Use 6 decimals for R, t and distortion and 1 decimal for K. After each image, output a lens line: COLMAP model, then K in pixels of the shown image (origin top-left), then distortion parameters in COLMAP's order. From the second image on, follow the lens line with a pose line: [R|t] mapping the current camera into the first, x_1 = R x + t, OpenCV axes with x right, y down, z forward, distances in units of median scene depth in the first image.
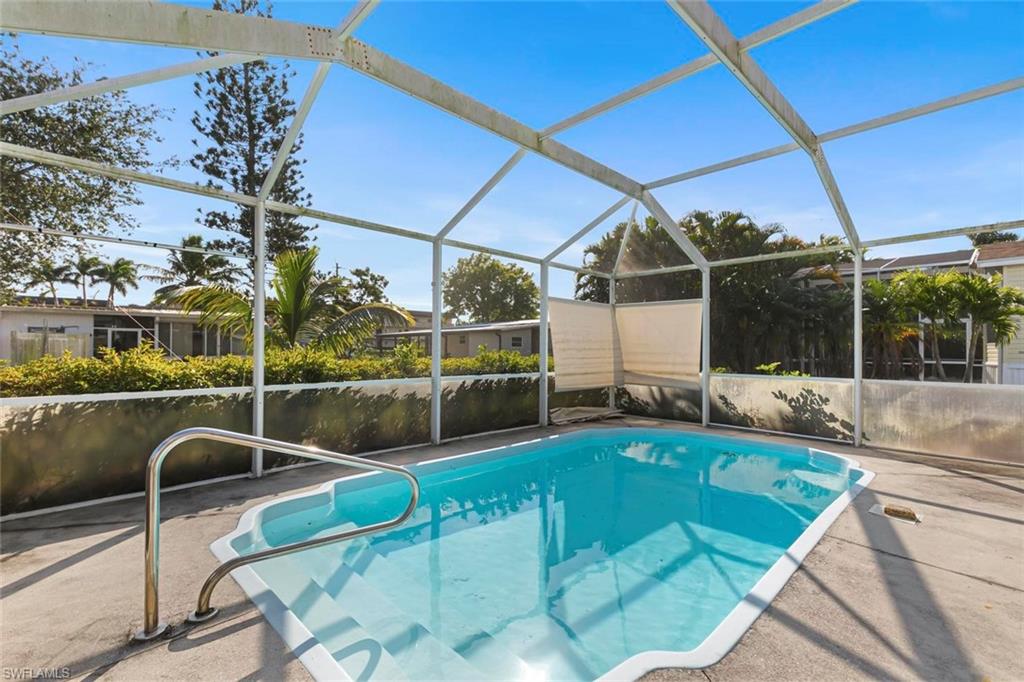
lens RADIAL K [[449.0, 0, 512.0], [0, 449.0, 341.0], [0, 0, 1]] dist [0.001132, 0.000457]
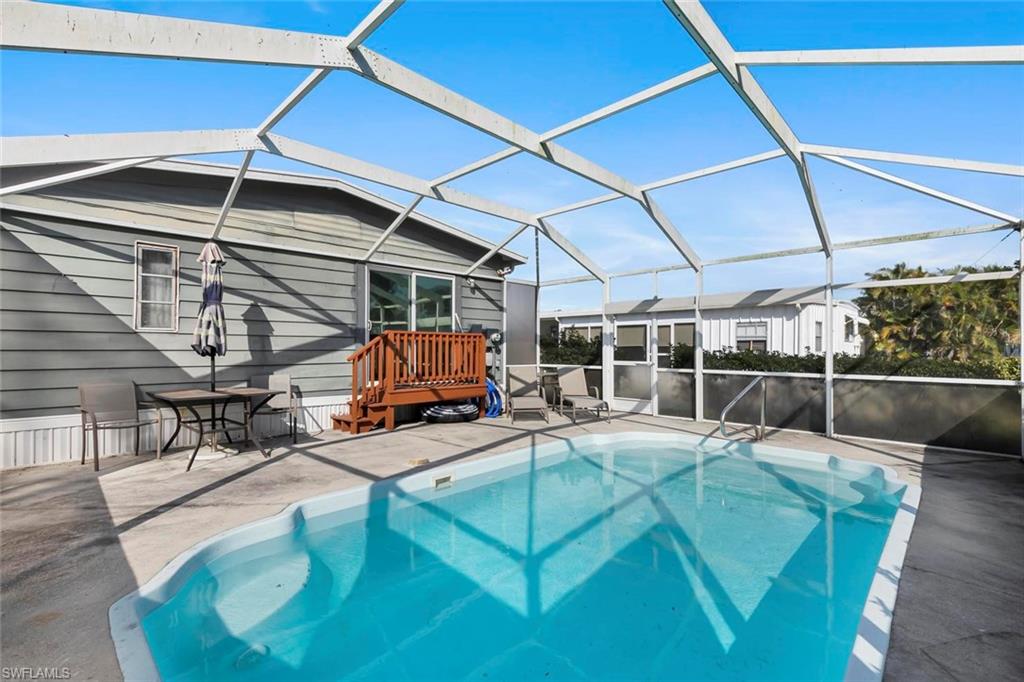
lens RADIAL K [[449.0, 0, 512.0], [0, 449.0, 341.0], [0, 0, 1]] dist [0.001132, 0.000457]
pose [[-0.998990, -0.011322, -0.043490, 0.614324], [-0.009714, 0.999268, -0.037011, 0.052139], [0.043877, -0.036551, -0.998368, 2.319904]]
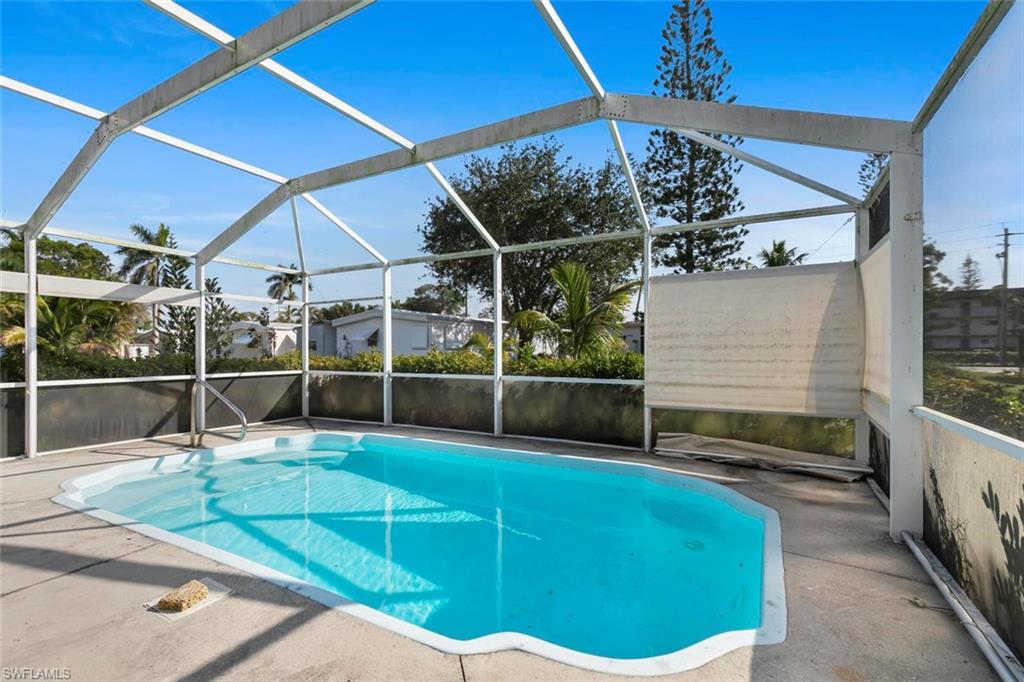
lens RADIAL K [[462.8, 0, 509.2], [0, 462.8, 348.2], [0, 0, 1]] dist [0.003690, 0.000670]
pose [[0.292661, -0.012922, -0.956129, 1.569275], [0.025839, 0.999650, -0.005601, 0.037032], [0.955867, -0.023066, 0.292893, 1.202252]]
